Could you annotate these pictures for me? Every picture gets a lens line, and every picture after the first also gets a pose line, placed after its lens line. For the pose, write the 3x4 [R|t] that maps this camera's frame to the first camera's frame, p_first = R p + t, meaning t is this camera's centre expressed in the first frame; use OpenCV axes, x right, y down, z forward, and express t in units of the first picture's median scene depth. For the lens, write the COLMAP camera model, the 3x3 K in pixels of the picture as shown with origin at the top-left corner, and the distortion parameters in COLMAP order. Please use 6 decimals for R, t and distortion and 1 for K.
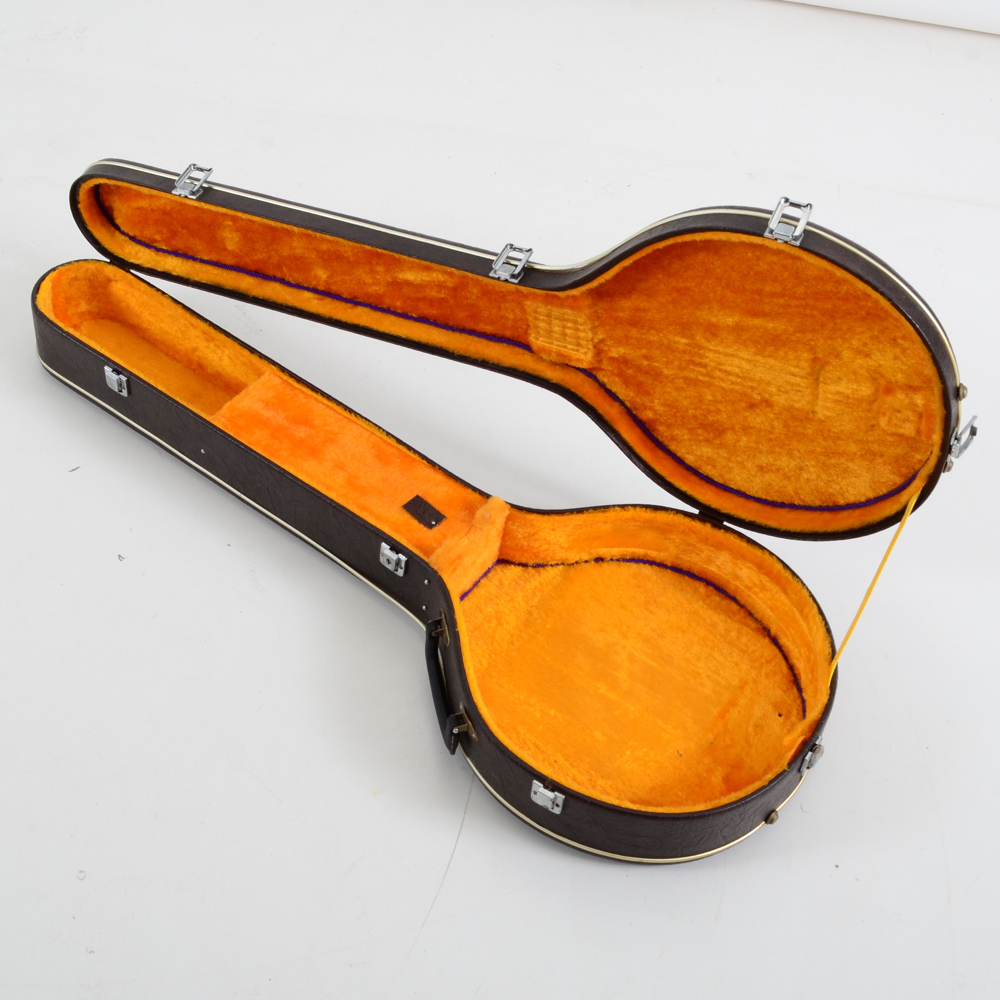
lens RADIAL K [[2355.6, 0, 500.0], [0, 2355.6, 500.0], [0, 0, 1]] dist [-0.247209, 0.473454]
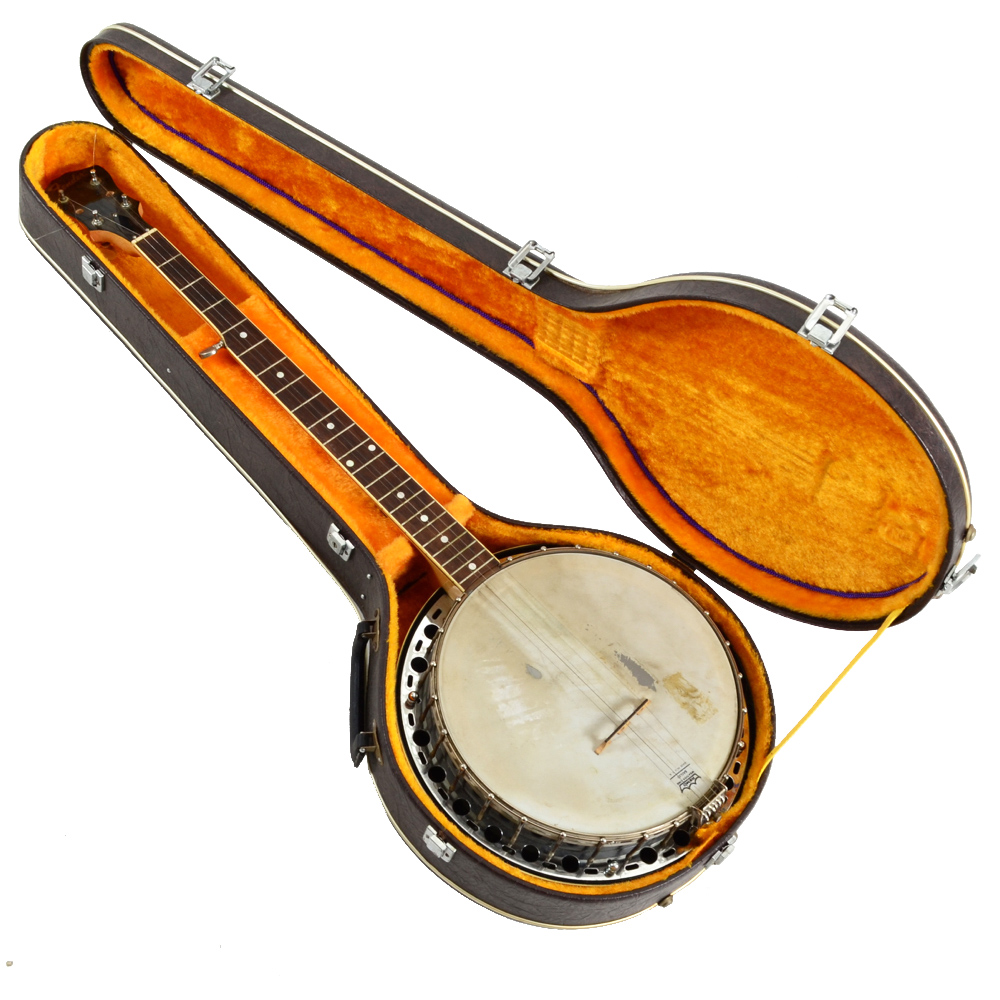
lens RADIAL K [[2355.6, 0, 500.0], [0, 2355.6, 500.0], [0, 0, 1]] dist [-0.247209, 0.473454]
pose [[0.976588, 0.215106, -0.002073, 0.015066], [-0.208552, 0.949105, 0.236020, -0.223100], [0.052737, -0.230062, 0.971746, 0.092684]]
